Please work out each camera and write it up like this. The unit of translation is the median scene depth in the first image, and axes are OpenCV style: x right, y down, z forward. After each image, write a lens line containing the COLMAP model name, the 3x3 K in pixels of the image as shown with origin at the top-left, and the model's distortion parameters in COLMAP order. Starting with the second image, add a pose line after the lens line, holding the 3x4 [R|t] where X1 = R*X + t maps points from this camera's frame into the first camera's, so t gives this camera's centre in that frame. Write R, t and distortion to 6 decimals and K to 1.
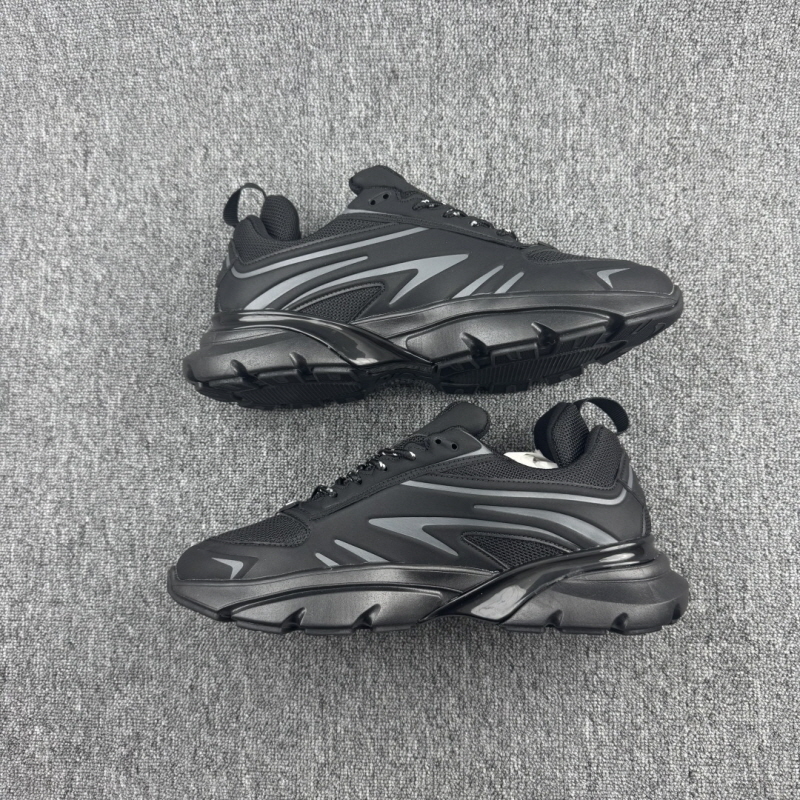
lens RADIAL K [[749.9, 0, 398.7], [0, 749.9, 405.6], [0, 0, 1]] dist [0.027463, -0.092685]
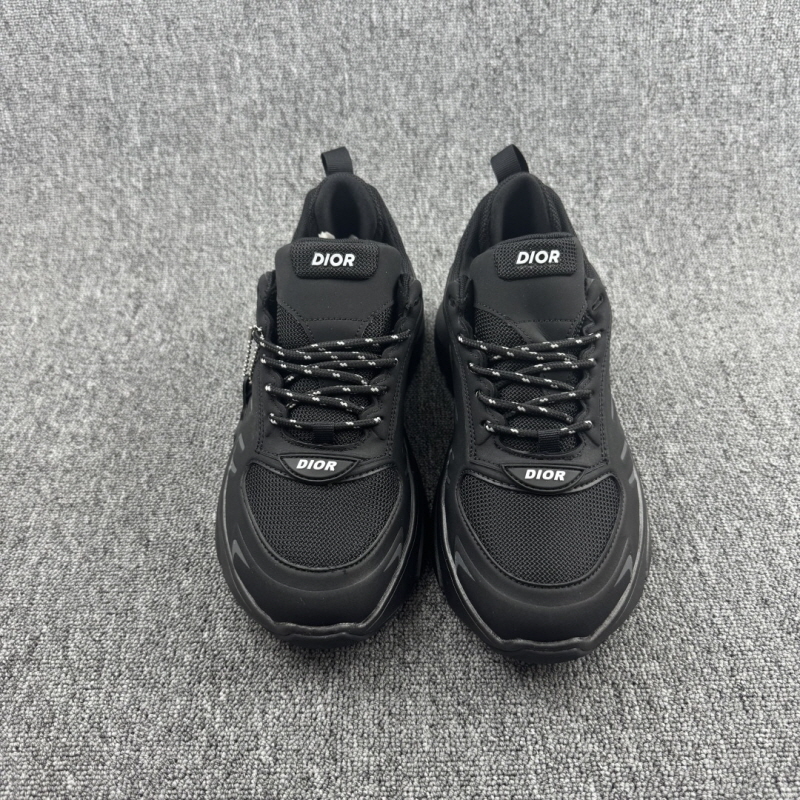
lens RADIAL K [[758.6, 0, 401.5], [0, 758.6, 408.3], [0, 0, 1]] dist [0.132797, -0.364610]
pose [[0.997817, 0.031035, 0.058286, -0.120918], [0.013281, 0.770314, -0.637527, 0.466192], [-0.064684, 0.636909, 0.768220, 0.276243]]
